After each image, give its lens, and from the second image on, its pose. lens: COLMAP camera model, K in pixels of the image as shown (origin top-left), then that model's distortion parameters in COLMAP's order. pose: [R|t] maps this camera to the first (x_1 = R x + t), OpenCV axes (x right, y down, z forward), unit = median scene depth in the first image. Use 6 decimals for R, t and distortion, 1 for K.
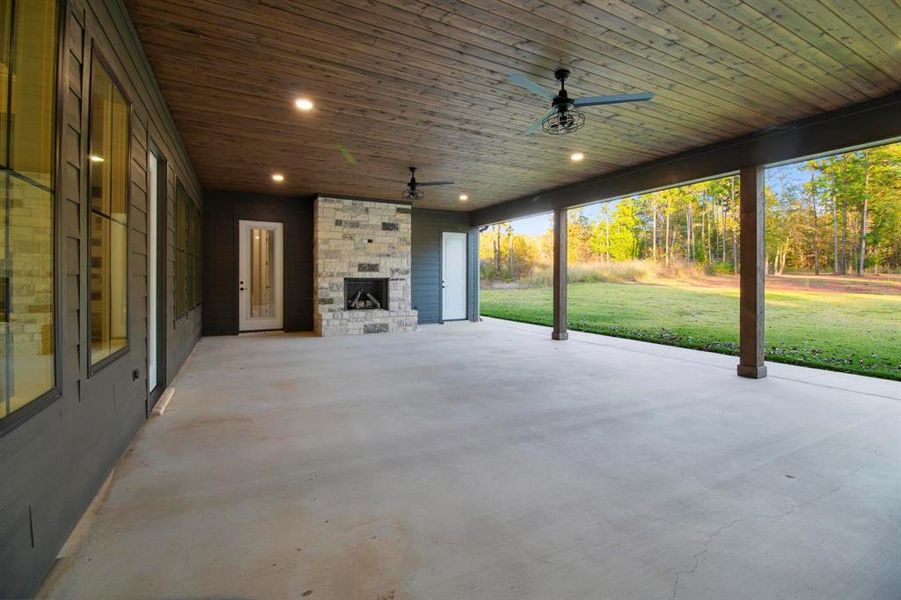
lens RADIAL K [[397.5, 0, 455.2], [0, 397.5, 277.5], [0, 0, 1]] dist [-0.000537, -0.000113]
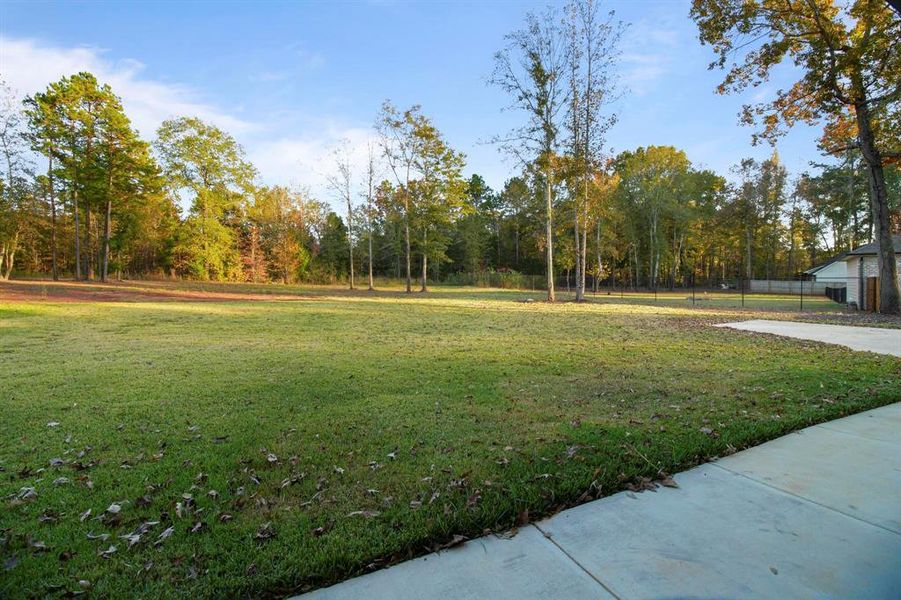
lens RADIAL K [[401.7, 0, 455.5], [0, 401.7, 286.5], [0, 0, 1]] dist [-0.004820, -0.000747]
pose [[0.042292, -0.002294, 0.999103, 0.130192], [-0.003299, 0.999992, 0.002436, 0.001600], [-0.999100, -0.003399, 0.042284, 0.152190]]
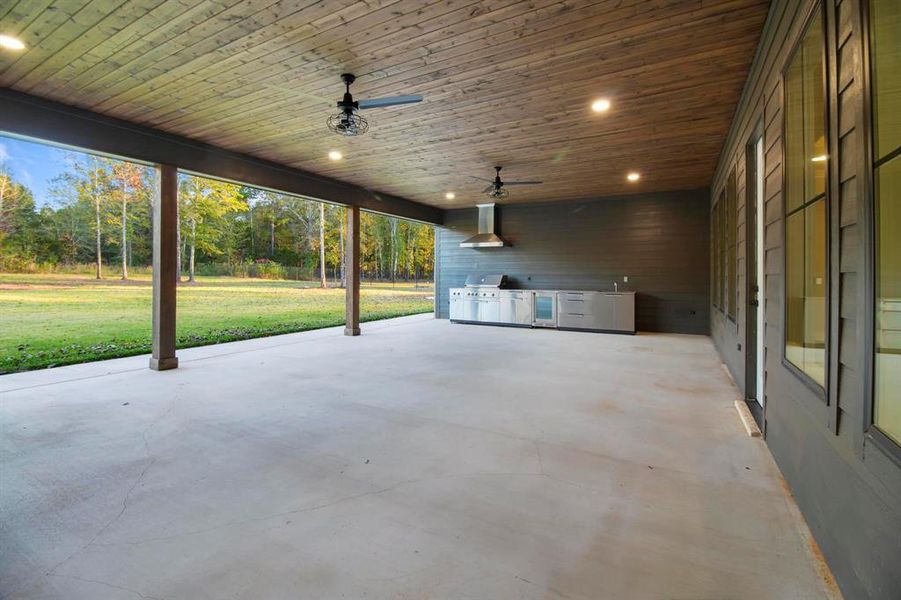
lens RADIAL K [[401.7, 0, 455.5], [0, 401.7, 286.5], [0, 0, 1]] dist [-0.004820, -0.000747]
pose [[-0.537373, -0.023179, 0.843026, -0.154086], [-0.010937, 0.999730, 0.020516, 0.001218], [-0.843274, 0.001805, -0.537481, 0.272380]]
